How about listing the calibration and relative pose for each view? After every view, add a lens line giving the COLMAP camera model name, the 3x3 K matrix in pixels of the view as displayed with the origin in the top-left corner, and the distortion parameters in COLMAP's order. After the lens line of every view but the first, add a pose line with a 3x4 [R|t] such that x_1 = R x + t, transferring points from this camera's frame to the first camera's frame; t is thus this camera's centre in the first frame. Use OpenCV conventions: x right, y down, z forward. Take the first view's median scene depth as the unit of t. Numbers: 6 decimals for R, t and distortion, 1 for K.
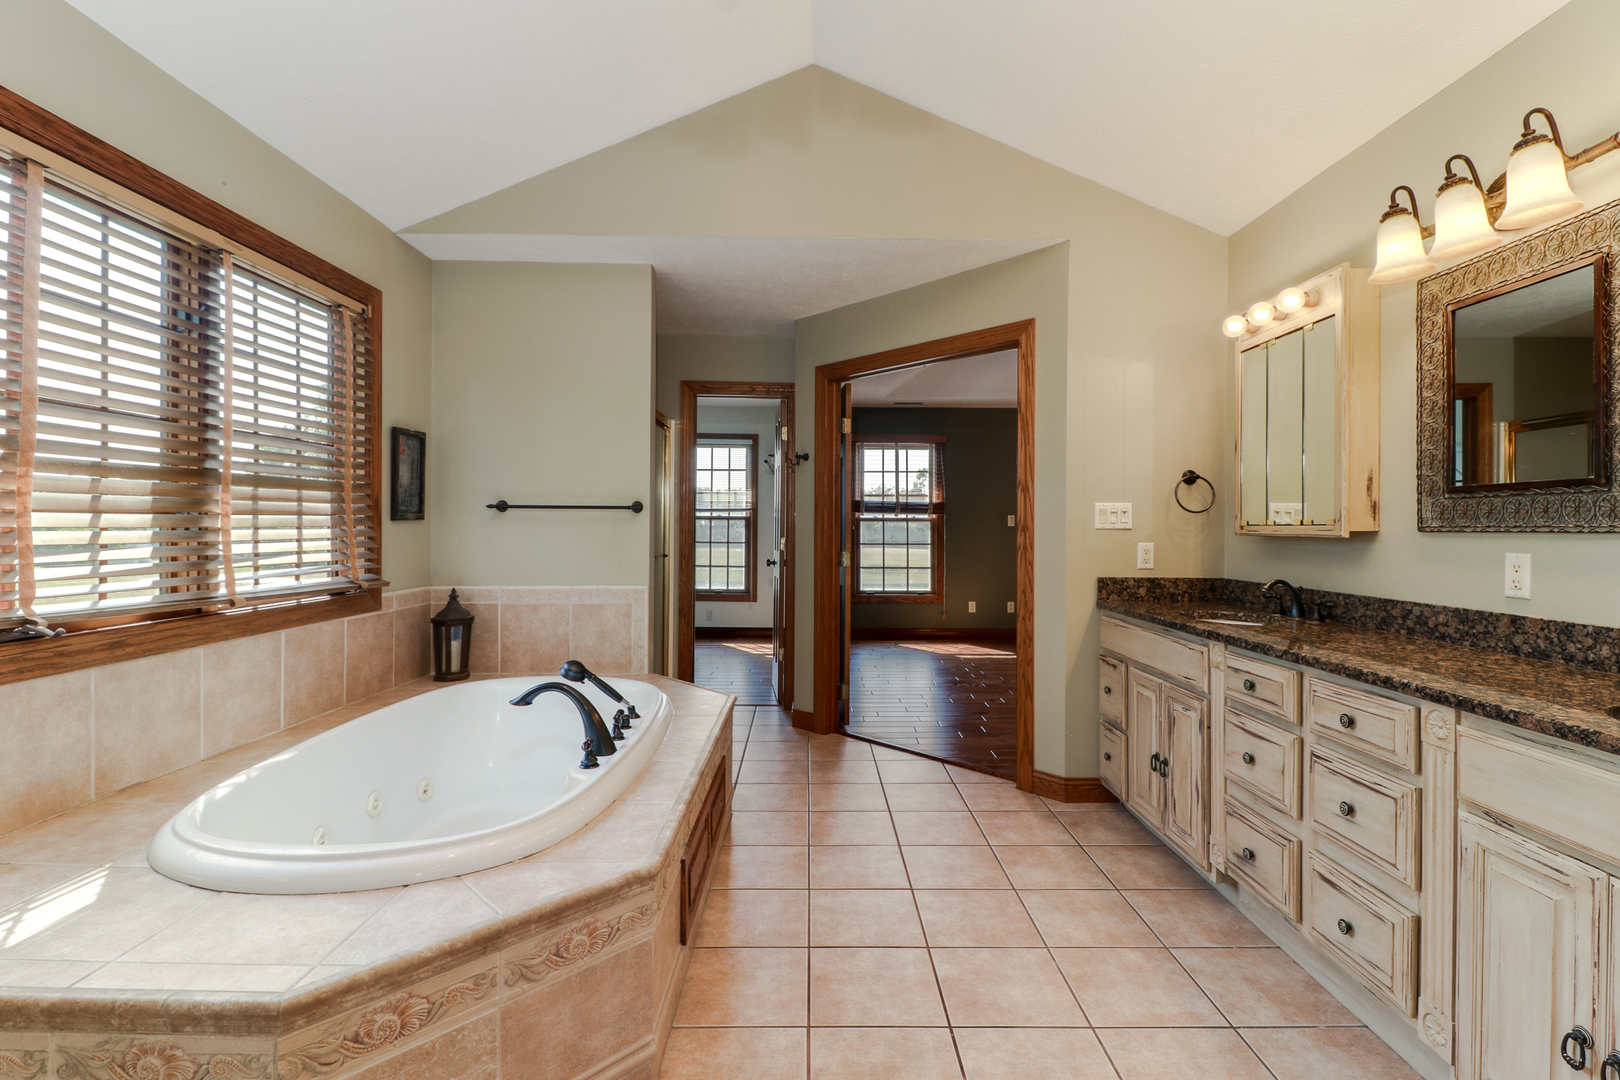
lens RADIAL K [[749.3, 0, 805.8], [0, 749.3, 531.7], [0, 0, 1]] dist [0.003532, -0.001400]
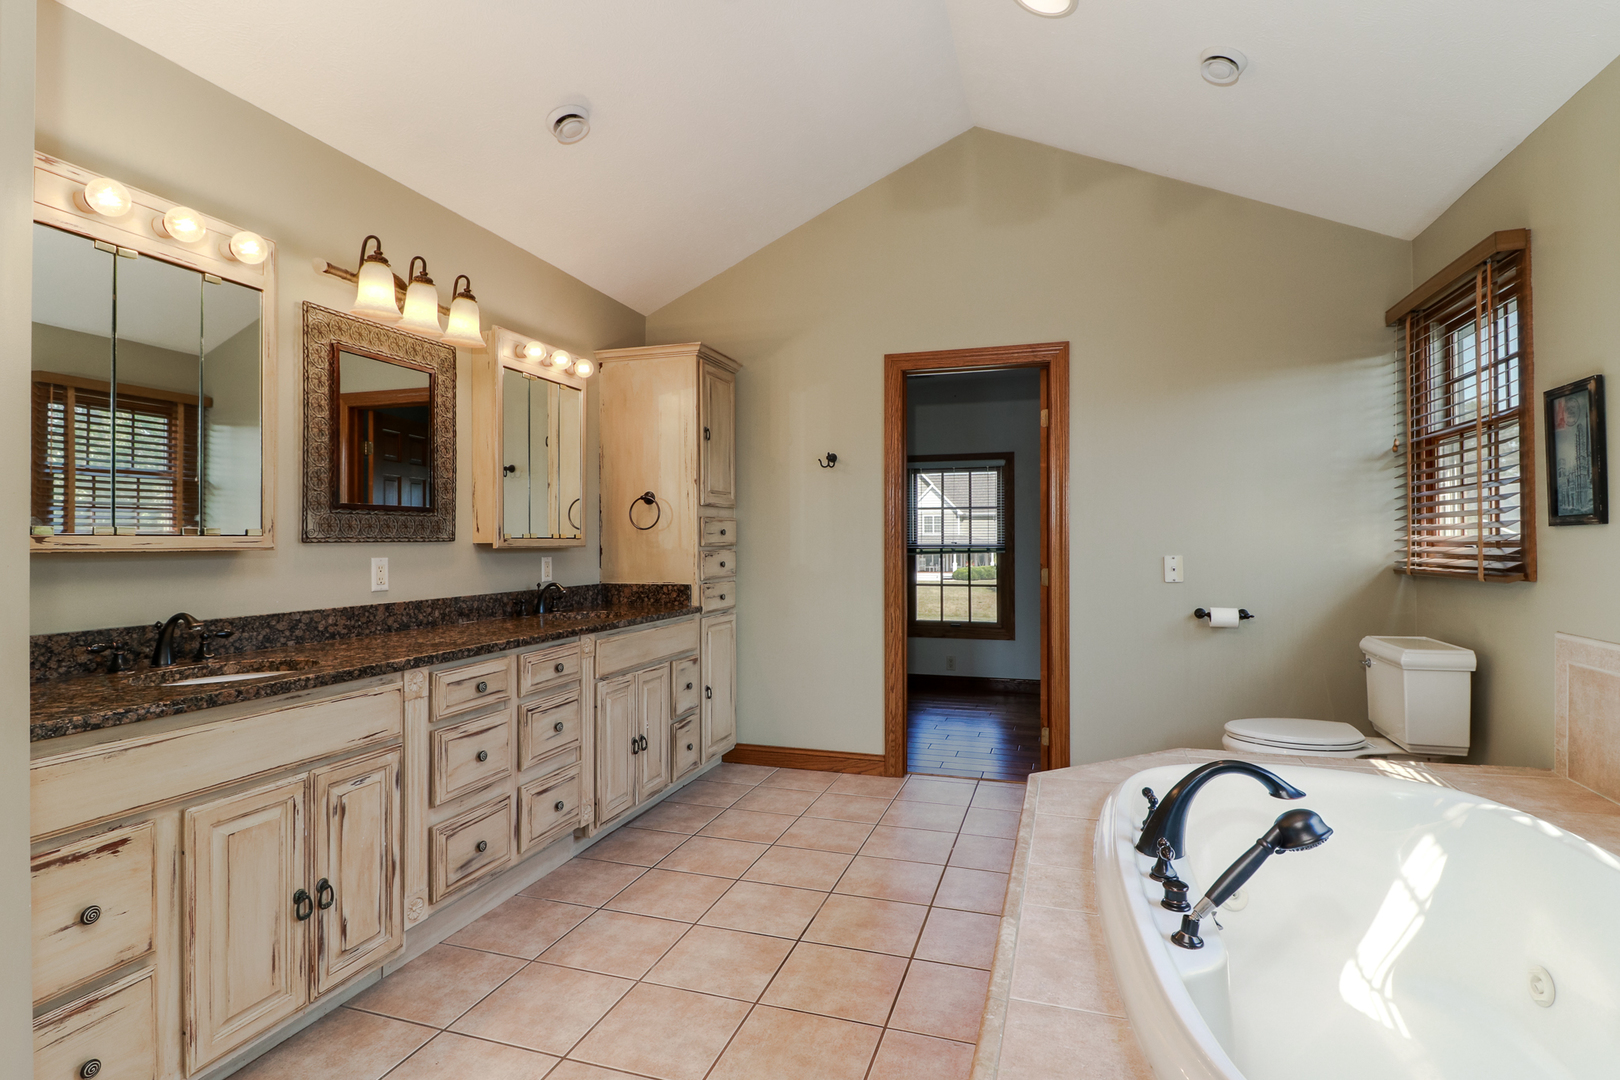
lens RADIAL K [[815.5, 0, 799.8], [0, 815.5, 536.2], [0, 0, 1]] dist [0.020256, -0.005522]
pose [[-0.949000, -0.002575, 0.315264, -0.191267], [-0.000881, 0.999984, 0.005514, -0.015682], [-0.315274, 0.004955, -0.948988, 1.846090]]
